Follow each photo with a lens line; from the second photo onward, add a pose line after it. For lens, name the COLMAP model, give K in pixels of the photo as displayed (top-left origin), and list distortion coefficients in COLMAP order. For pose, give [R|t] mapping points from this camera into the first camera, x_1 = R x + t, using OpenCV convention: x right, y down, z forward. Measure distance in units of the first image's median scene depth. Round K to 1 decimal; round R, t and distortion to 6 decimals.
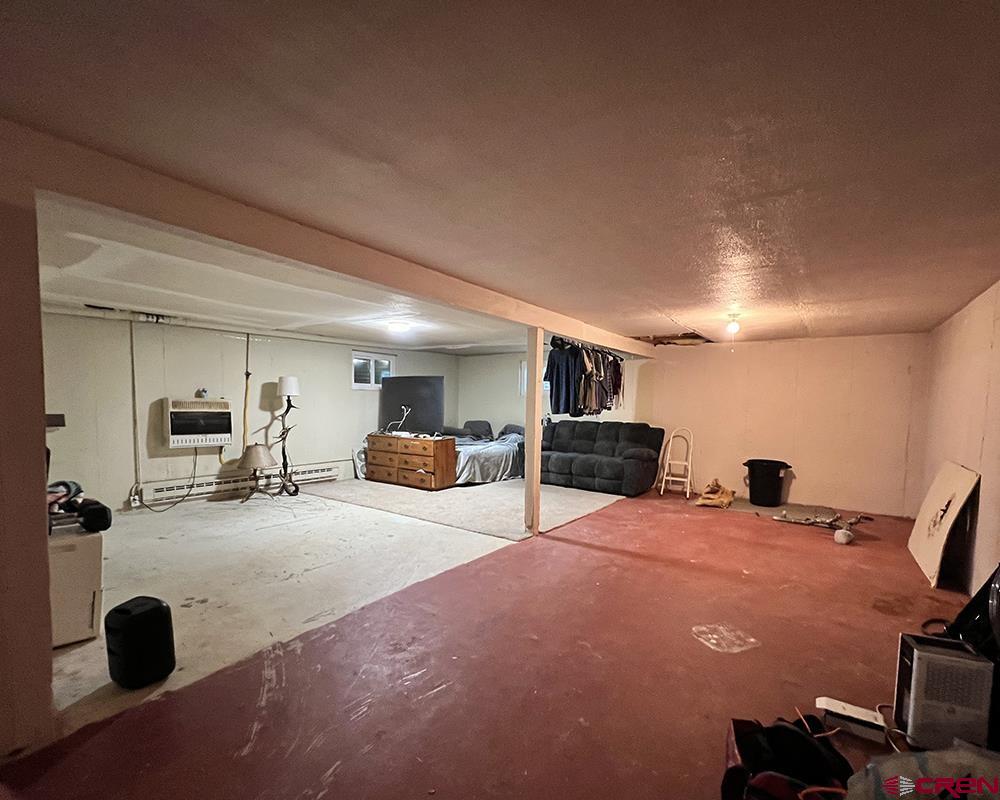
lens RADIAL K [[488.6, 0, 500.0], [0, 488.6, 400.0], [0, 0, 1]] dist [0.000108, 0.000434]
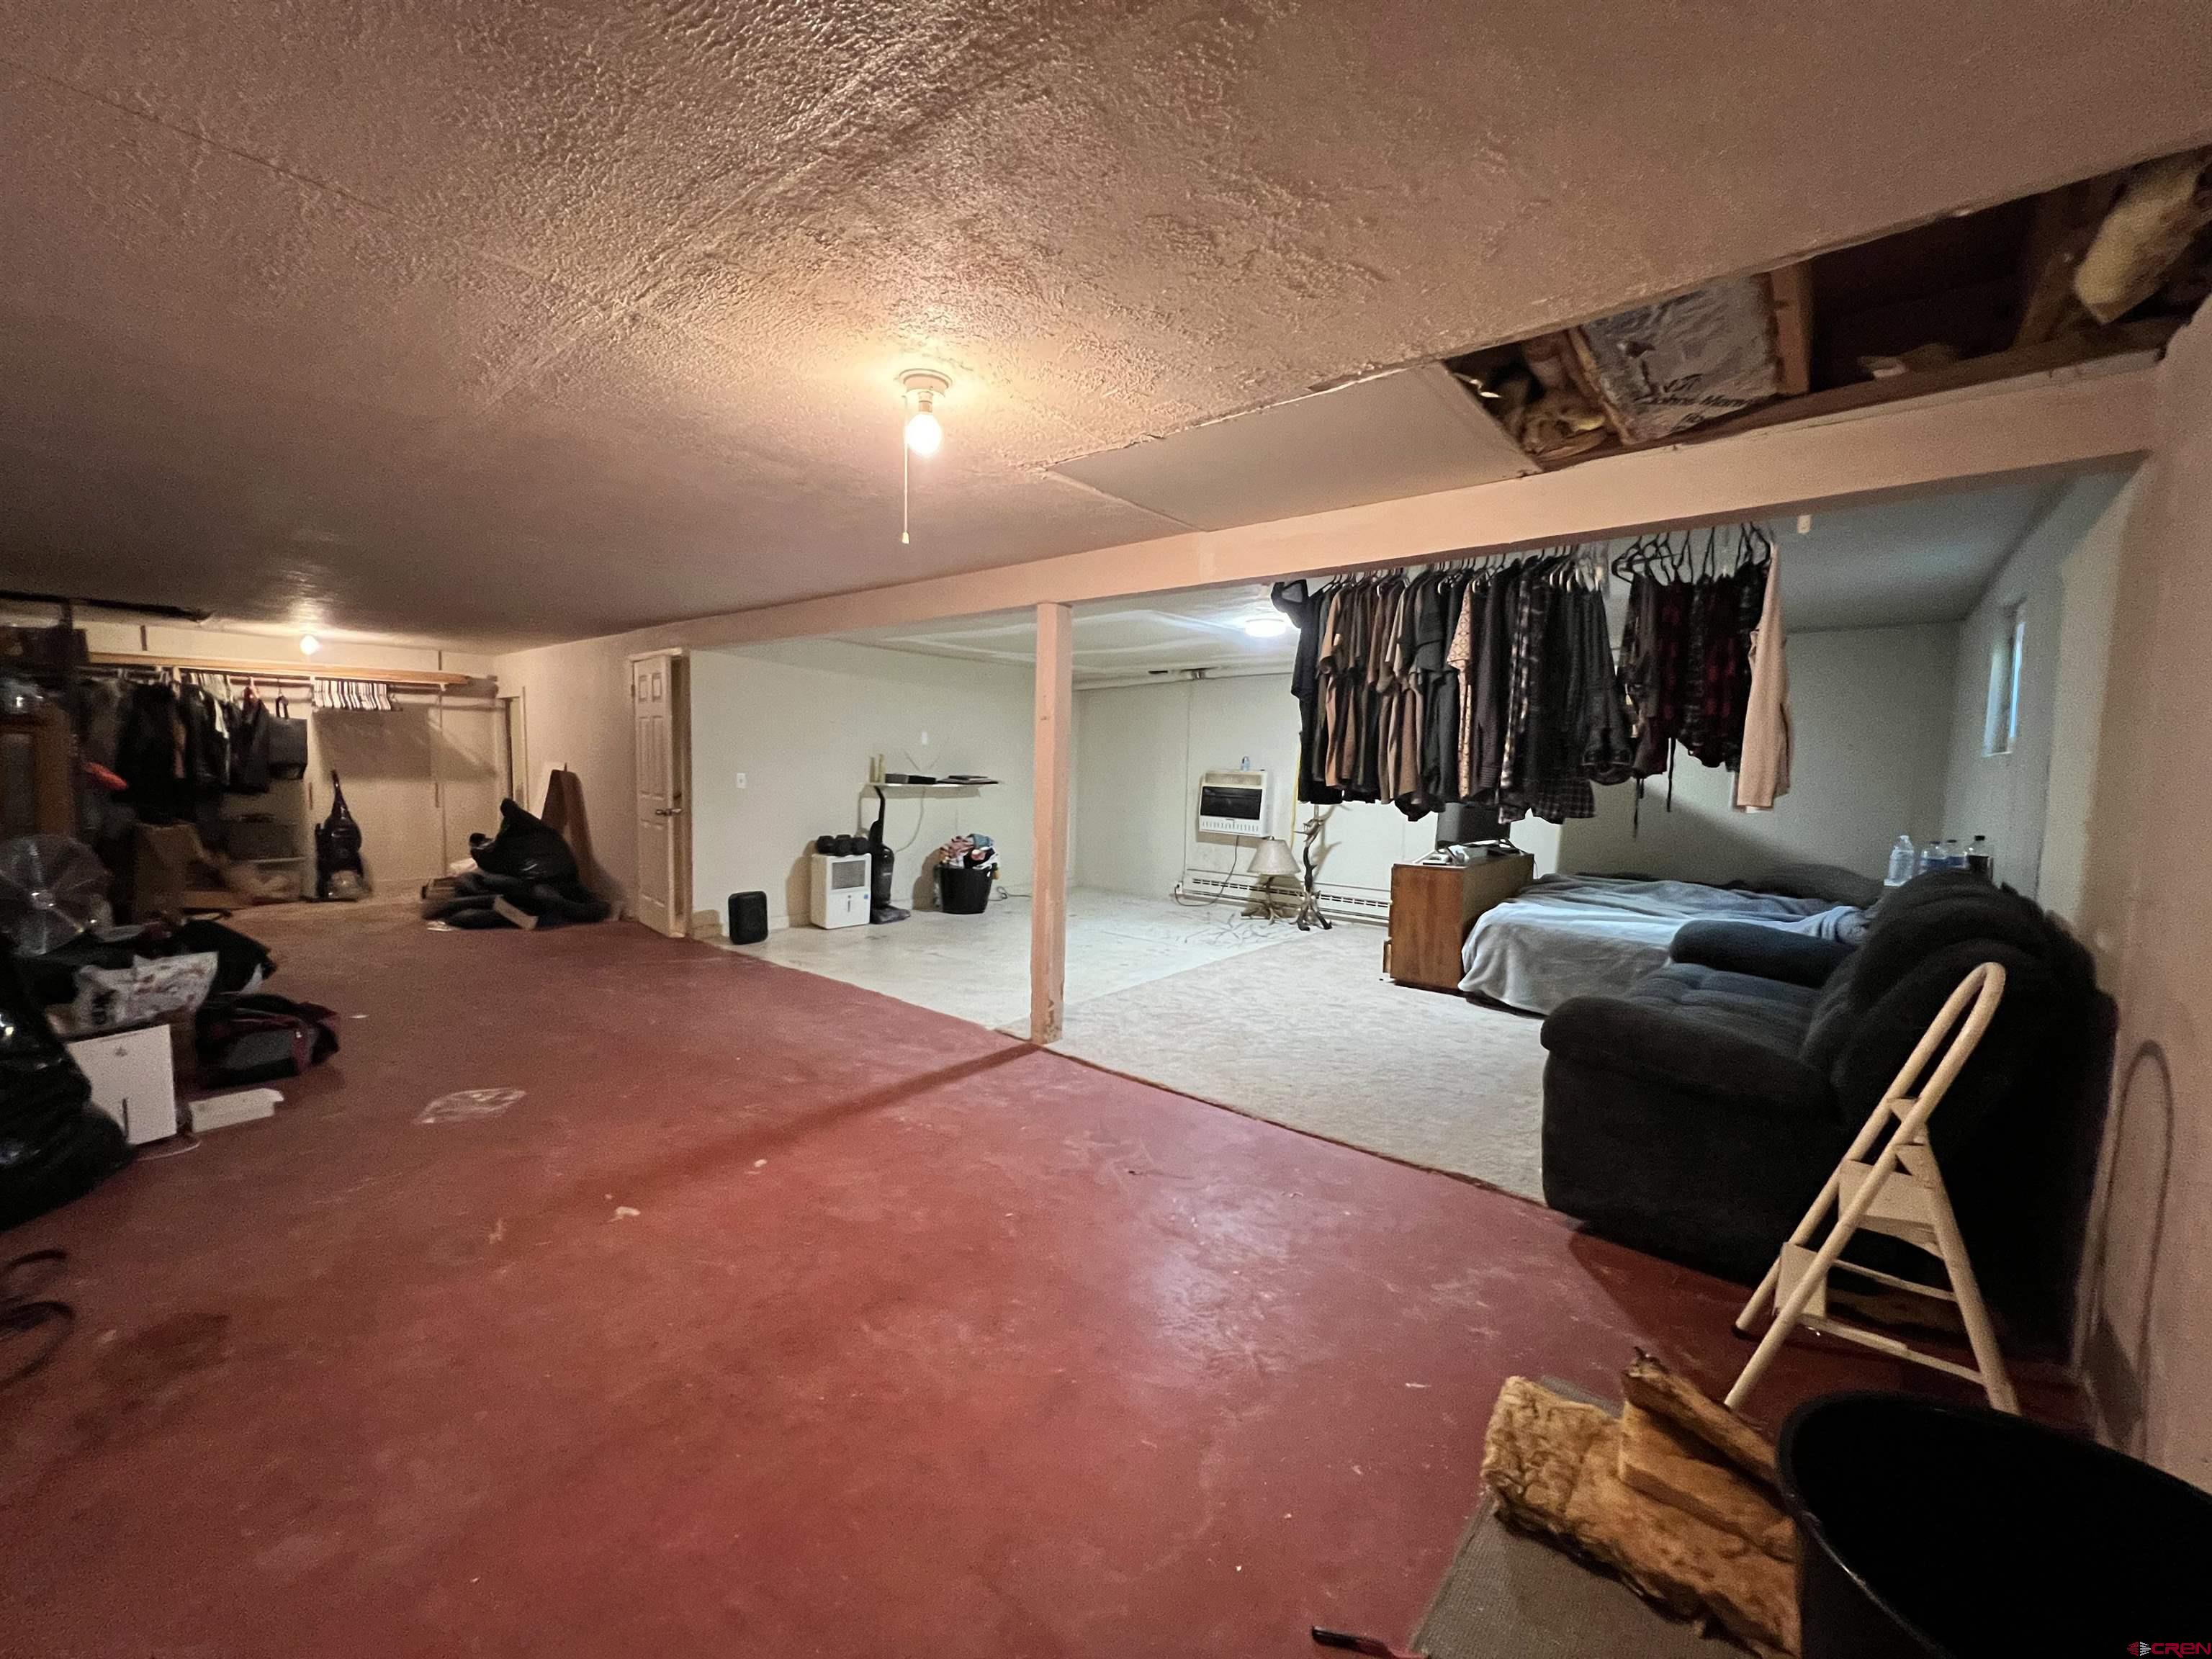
lens RADIAL K [[850.9, 0, 1106.0], [0, 850.9, 829.5], [0, 0, 1]] dist [-0.000688, -0.000240]
pose [[-0.083630, 0.057254, -0.994851, 0.953063], [-0.021828, 0.998003, 0.059270, 0.018776], [0.996258, 0.026672, -0.082214, 1.226792]]
